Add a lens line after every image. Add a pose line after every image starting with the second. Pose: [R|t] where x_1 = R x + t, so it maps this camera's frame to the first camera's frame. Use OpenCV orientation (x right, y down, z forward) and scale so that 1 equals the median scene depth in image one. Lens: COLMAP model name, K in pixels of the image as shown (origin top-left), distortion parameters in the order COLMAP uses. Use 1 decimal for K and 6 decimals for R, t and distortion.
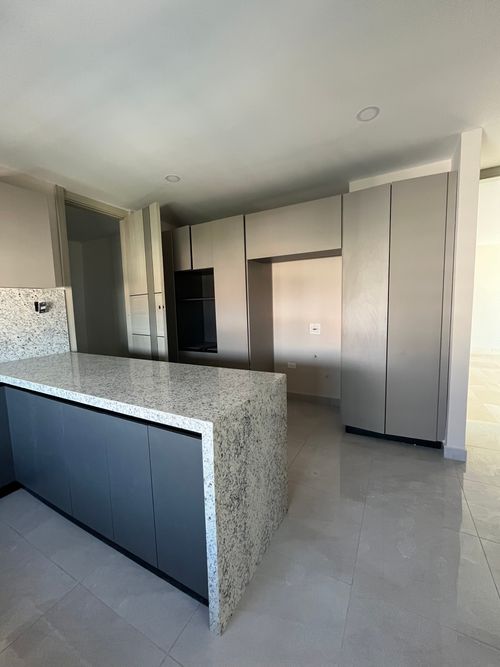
lens RADIAL K [[270.2, 0, 249.8], [0, 270.2, 331.3], [0, 0, 1]] dist [-0.005794, 0.000036]
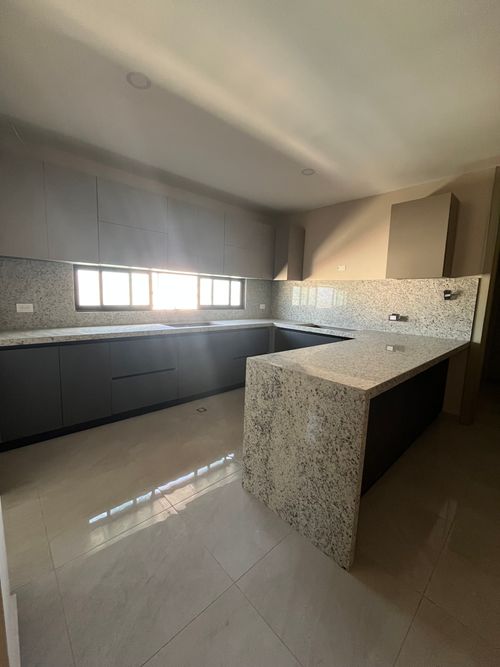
lens RADIAL K [[270.2, 0, 250.0], [0, 270.2, 333.5], [0, 0, 1]] dist [-0.005794, 0.000036]
pose [[-0.320699, 0.149021, -0.935385, 1.162654], [-0.116026, 0.973928, 0.194942, -0.115502], [0.940048, 0.171046, -0.295048, 1.222529]]
